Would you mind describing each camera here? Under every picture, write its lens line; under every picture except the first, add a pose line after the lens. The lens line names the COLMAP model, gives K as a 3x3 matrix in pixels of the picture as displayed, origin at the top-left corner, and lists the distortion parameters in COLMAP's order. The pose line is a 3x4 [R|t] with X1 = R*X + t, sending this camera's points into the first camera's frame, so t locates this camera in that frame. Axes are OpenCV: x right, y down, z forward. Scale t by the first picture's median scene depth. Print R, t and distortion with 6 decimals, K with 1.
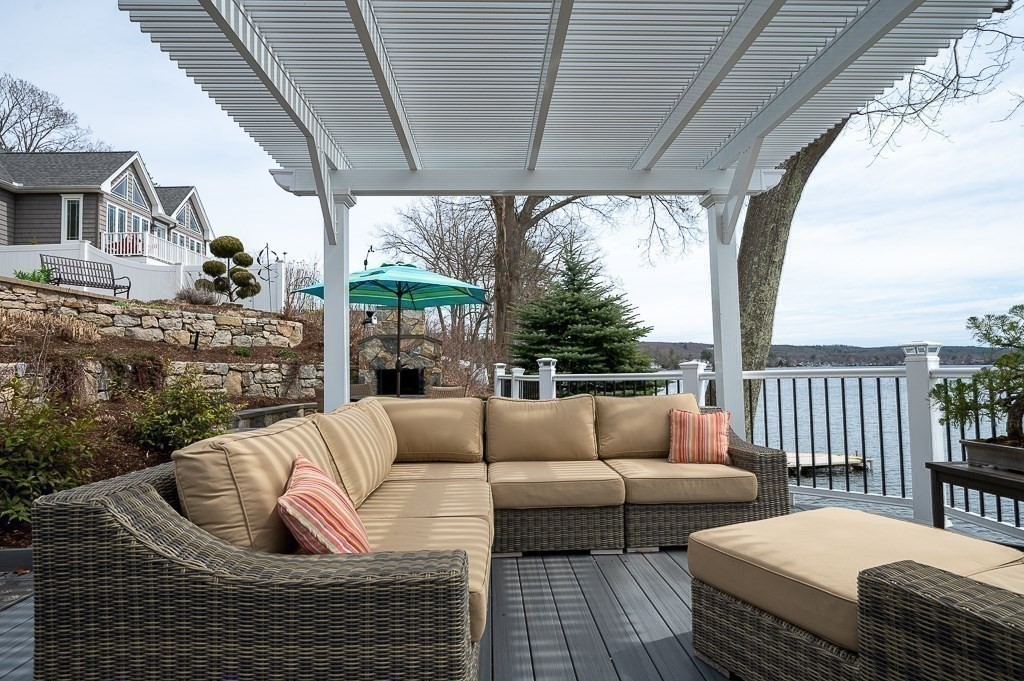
lens RADIAL K [[573.6, 0, 507.9], [0, 573.6, 340.9], [0, 0, 1]] dist [-0.007547, -0.001040]
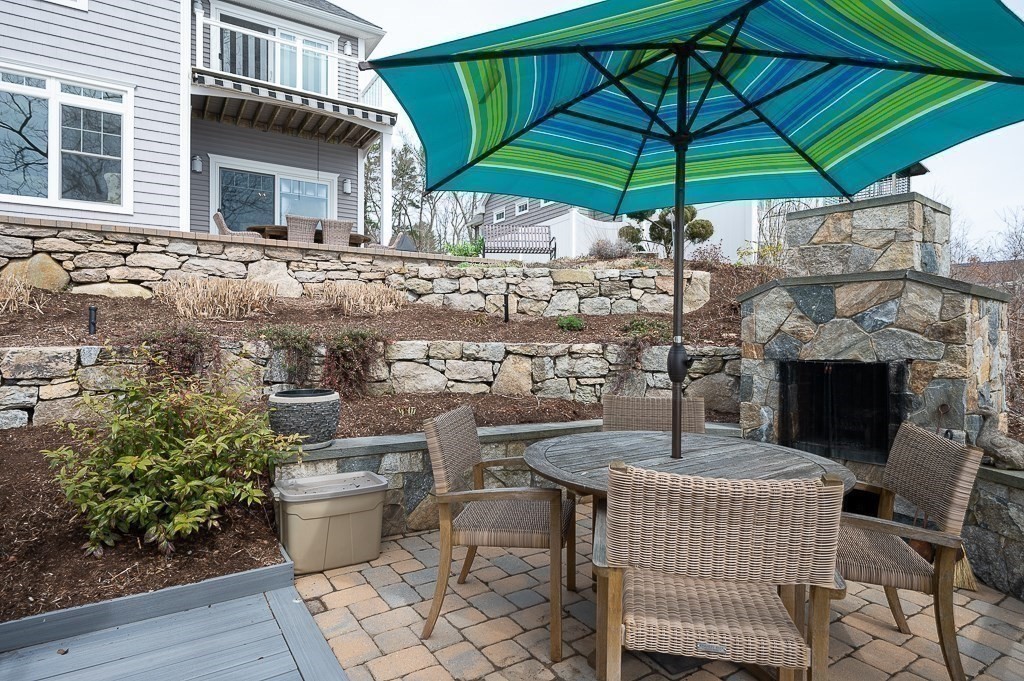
lens RADIAL K [[557.3, 0, 516.0], [0, 557.3, 342.2], [0, 0, 1]] dist [-0.012313, 0.004934]
pose [[0.510700, 0.016436, -0.859602, 0.030393], [0.033430, 0.998682, 0.038957, 0.014729], [0.859109, -0.048632, 0.509477, 0.663734]]
